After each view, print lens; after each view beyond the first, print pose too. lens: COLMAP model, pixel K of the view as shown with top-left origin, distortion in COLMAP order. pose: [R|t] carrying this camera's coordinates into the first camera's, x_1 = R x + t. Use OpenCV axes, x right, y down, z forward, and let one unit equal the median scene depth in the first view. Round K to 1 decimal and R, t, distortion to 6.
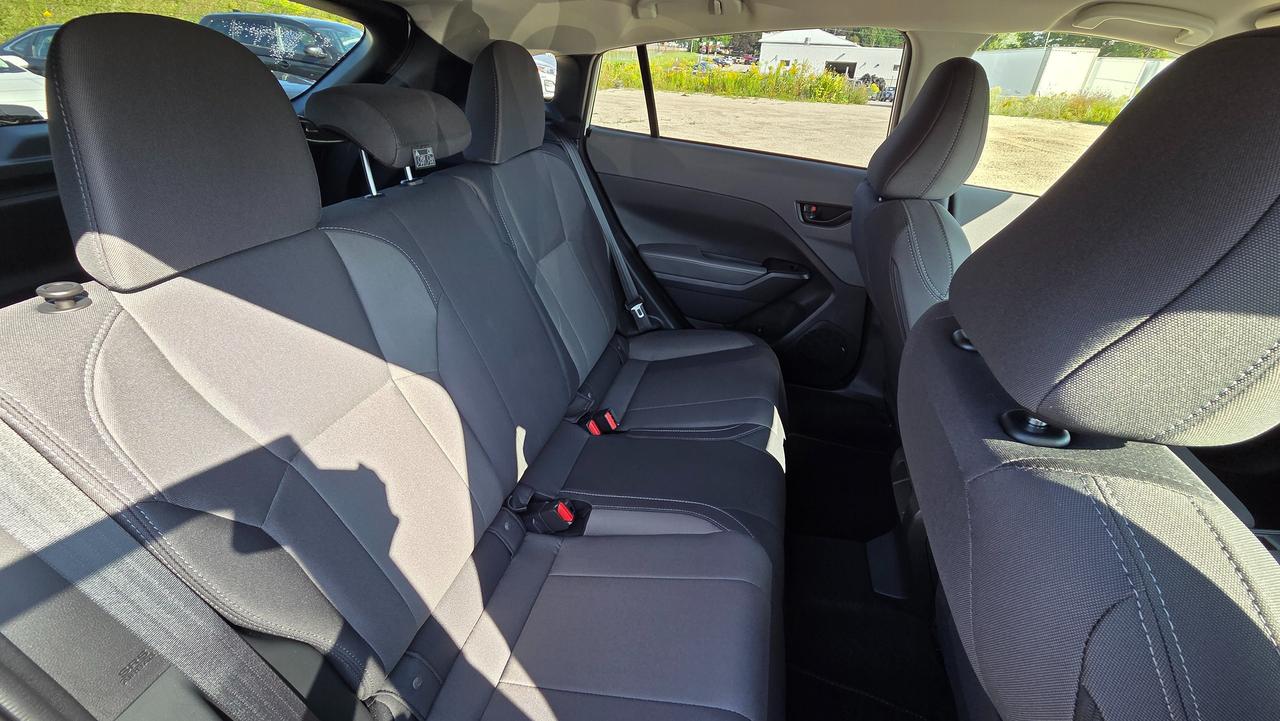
lens RADIAL K [[531.1, 0, 637.1], [0, 531.1, 362.1], [0, 0, 1]] dist [0.005802, 0.000428]
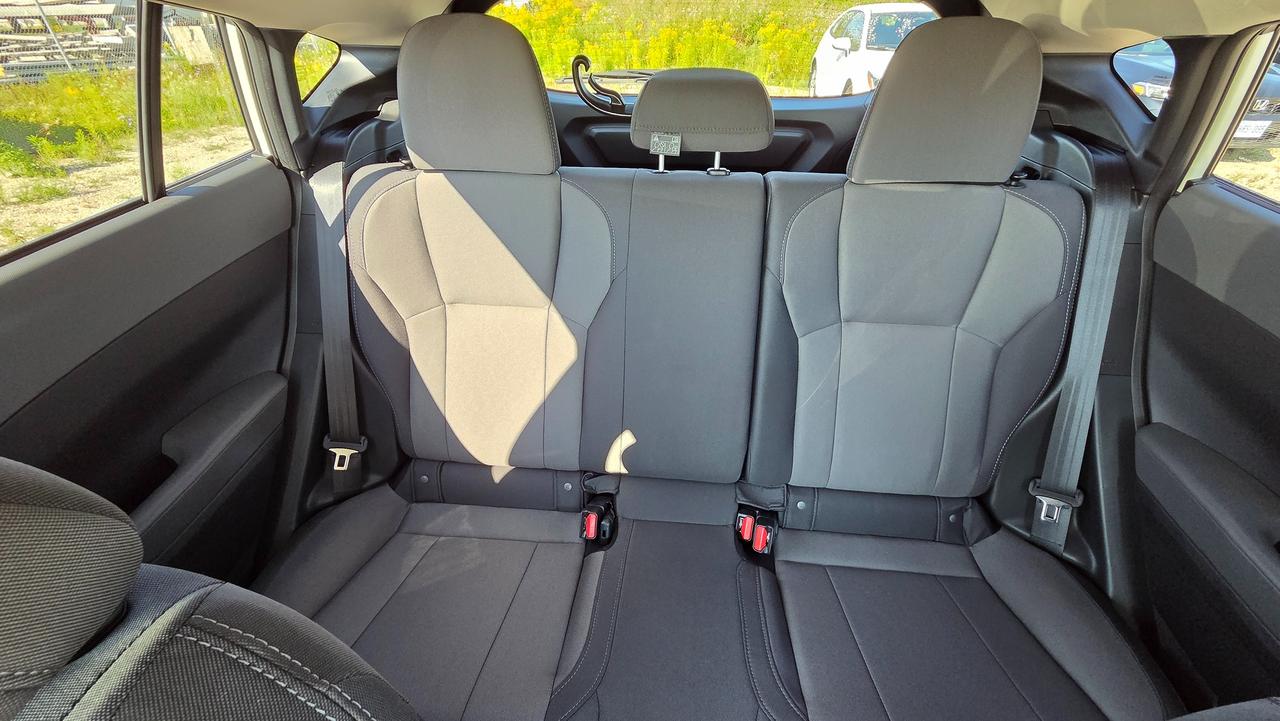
lens RADIAL K [[521.0, 0, 643.3], [0, 521.0, 363.0], [0, 0, 1]] dist [0.002498, 0.000050]
pose [[0.154986, 0.526849, -0.835709, 0.325447], [-0.483784, 0.778034, 0.400770, -0.236127], [0.861355, 0.342189, 0.375466, 0.395848]]
